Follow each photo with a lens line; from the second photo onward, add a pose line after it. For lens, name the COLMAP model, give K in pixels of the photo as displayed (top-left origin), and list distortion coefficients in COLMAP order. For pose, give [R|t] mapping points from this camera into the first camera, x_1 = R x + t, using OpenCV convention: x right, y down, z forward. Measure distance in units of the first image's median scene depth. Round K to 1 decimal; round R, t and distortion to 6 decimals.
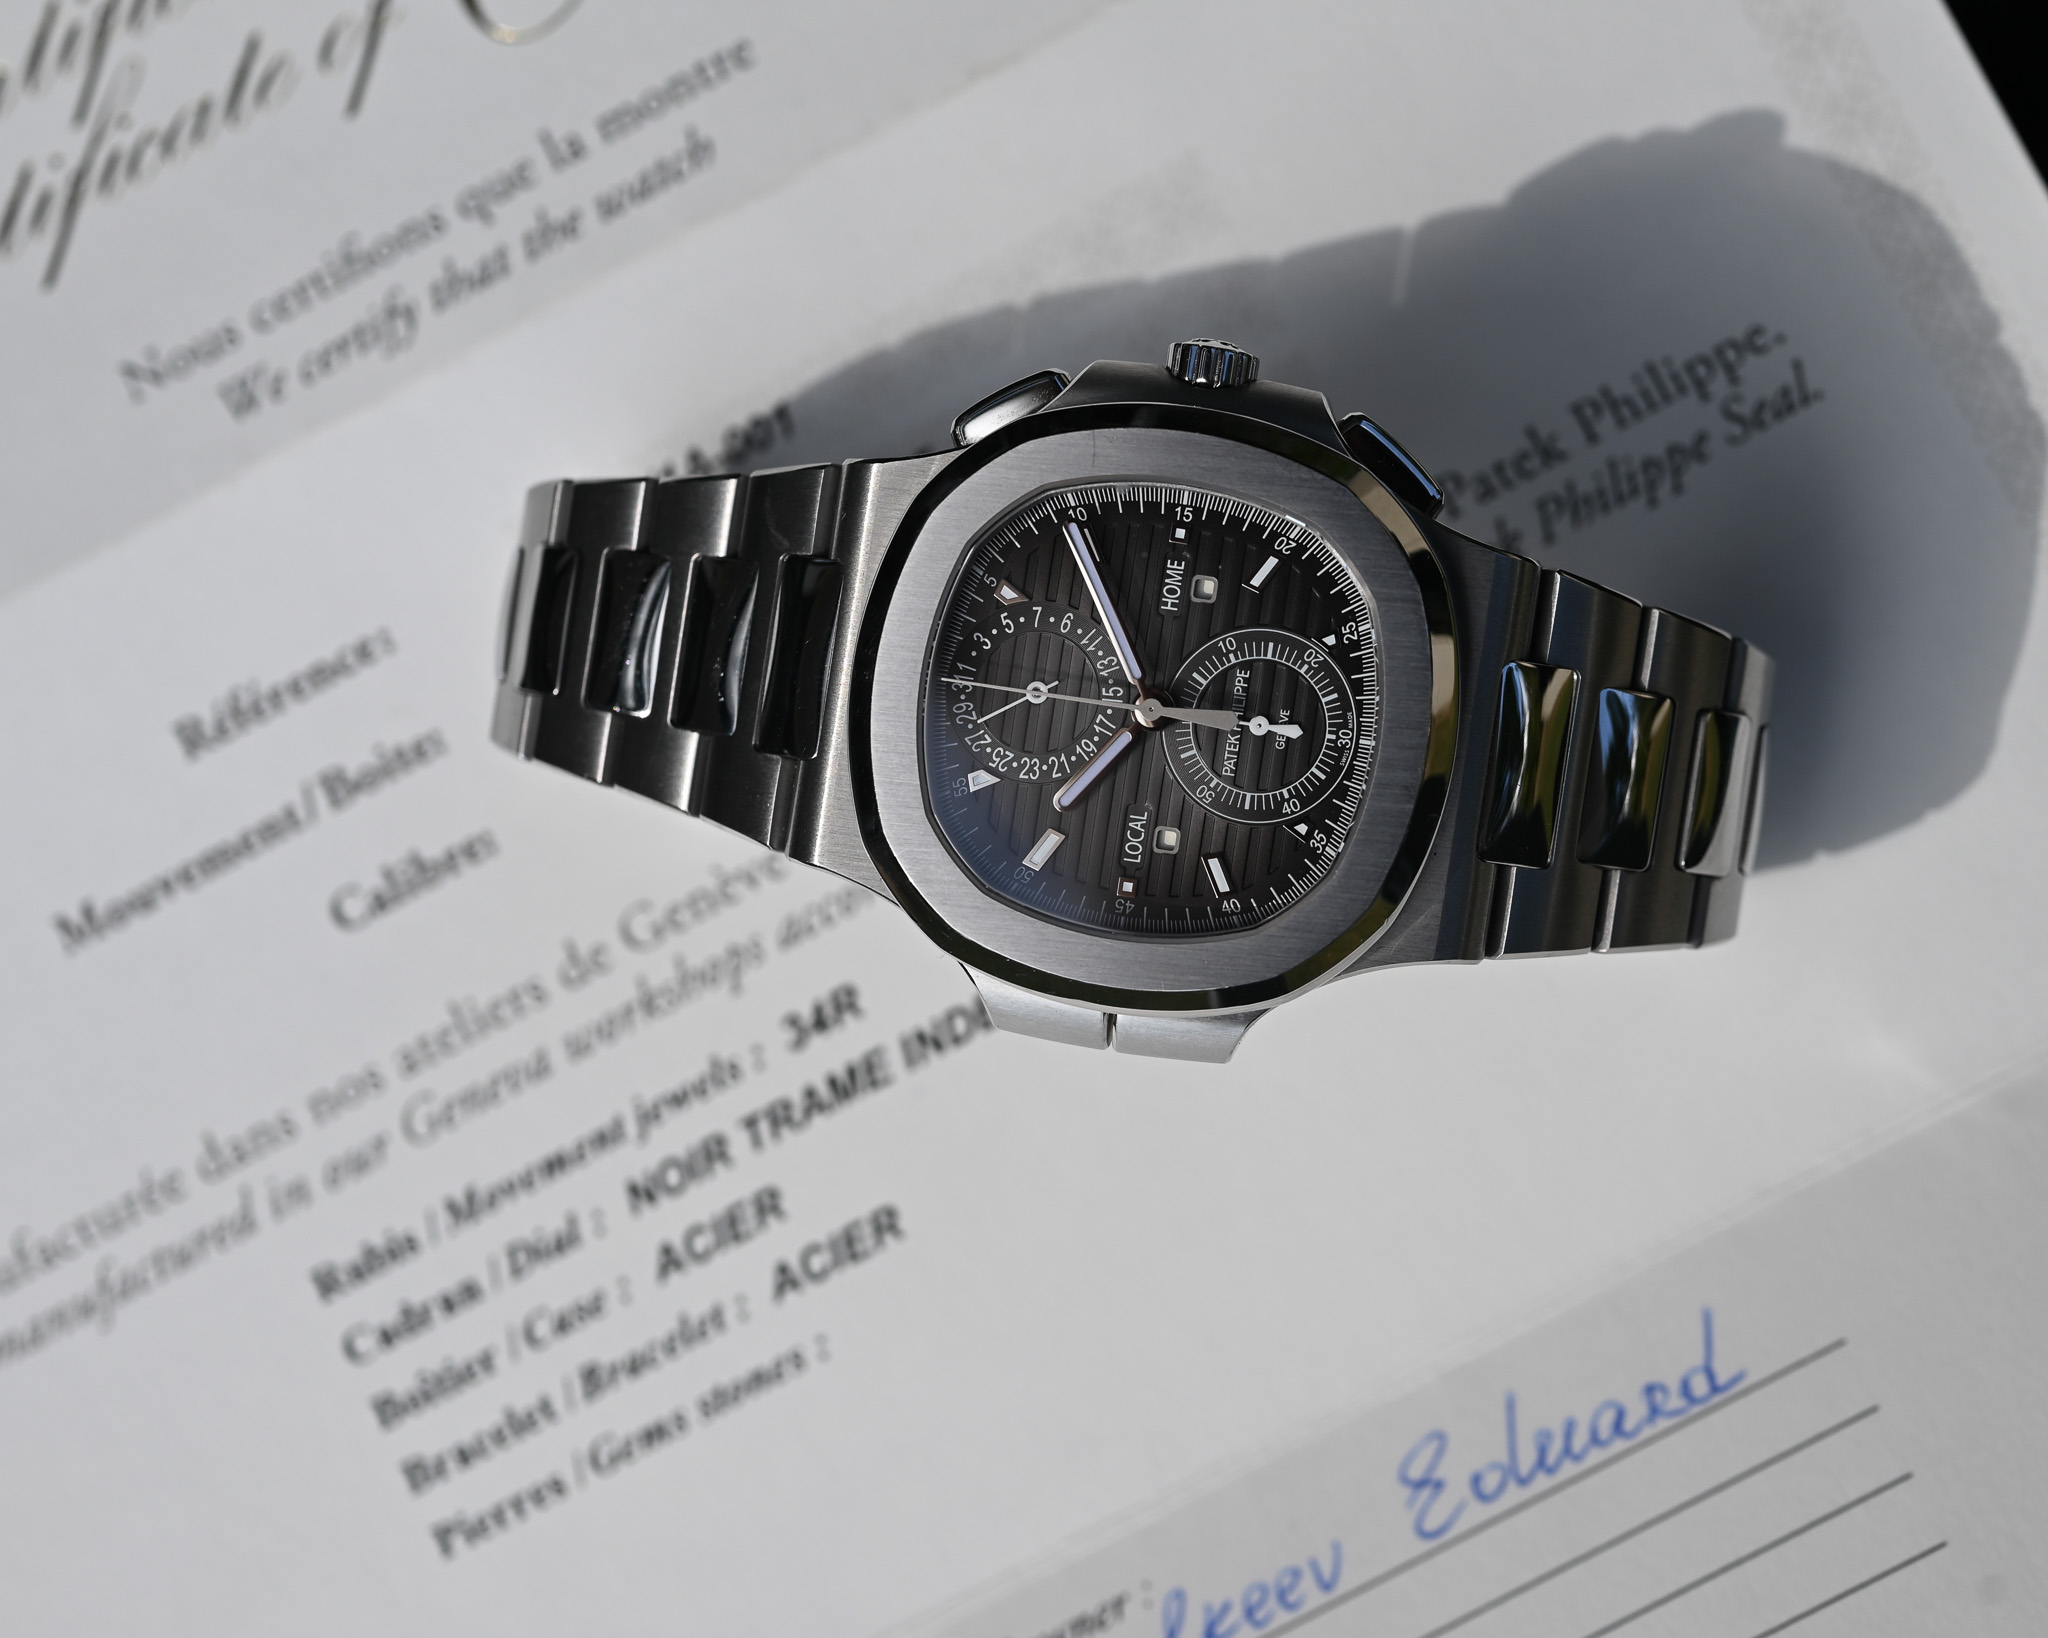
lens RADIAL K [[4189.4, 0, 1299.0], [0, 4189.4, 818.1], [0, 0, 1]] dist [-0.024781, 0.080355]
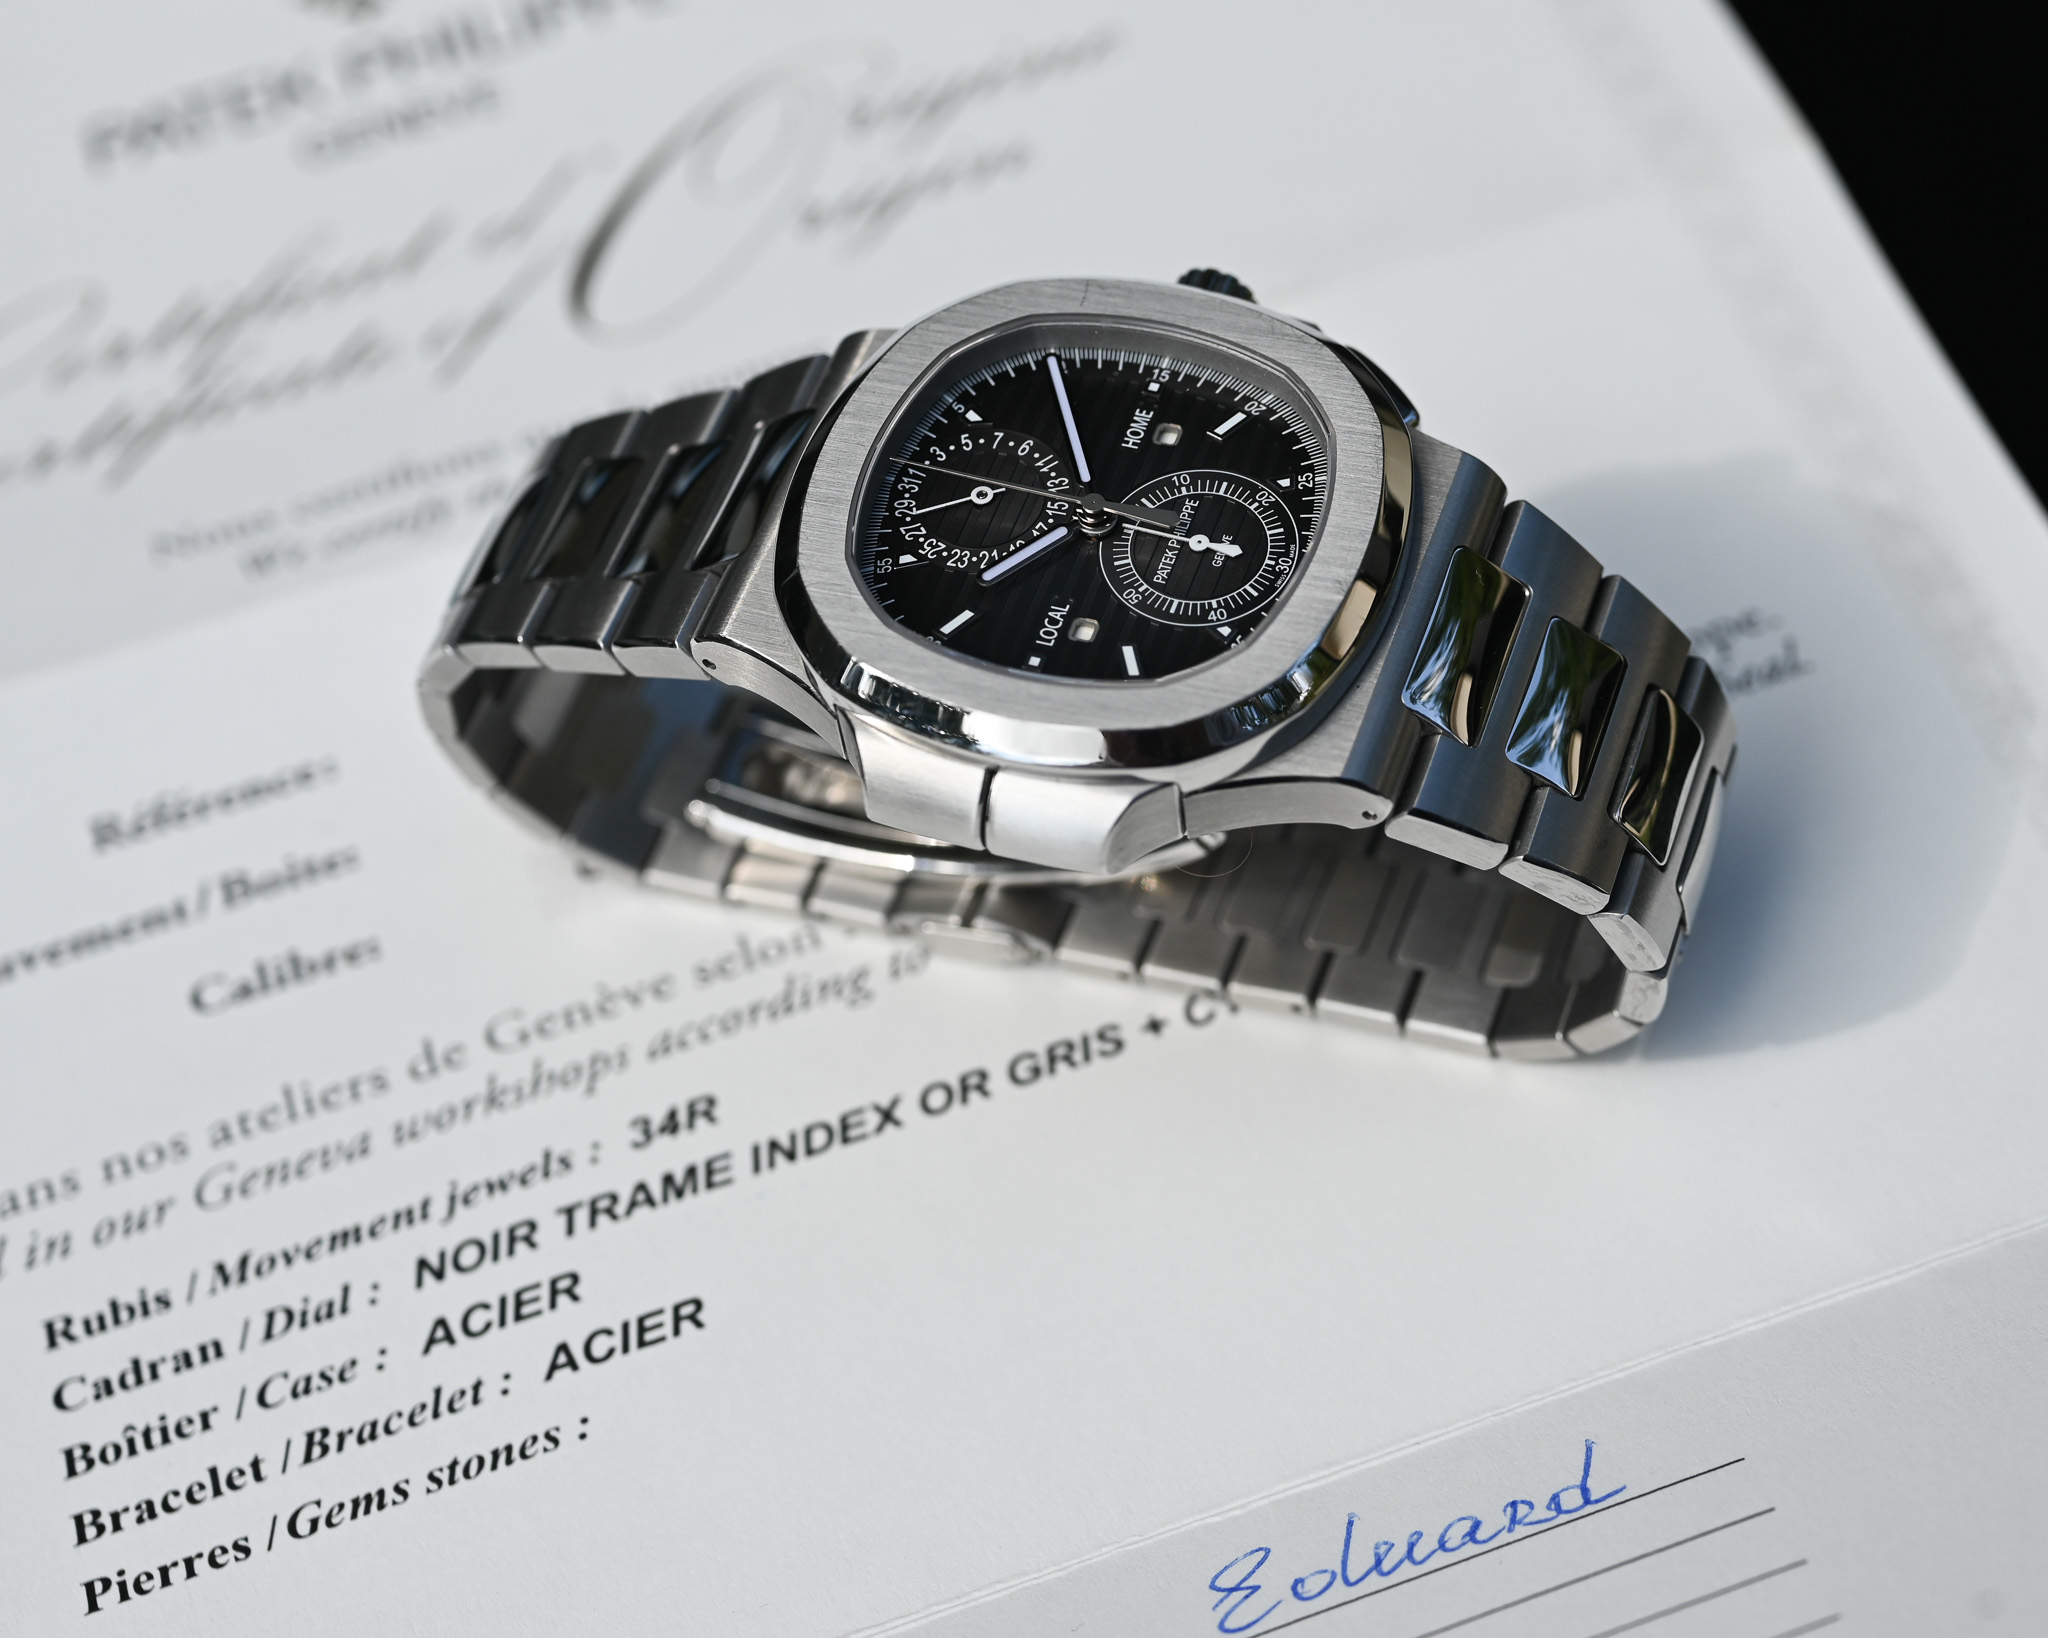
lens RADIAL K [[4189.4, 0, 1299.0], [0, 4189.4, 818.1], [0, 0, 1]] dist [-0.024781, 0.080355]
pose [[0.987717, 0.137472, -0.074280, 0.083478], [-0.154940, 0.800083, -0.579535, 0.520889], [-0.020240, 0.583925, 0.811555, 0.216937]]
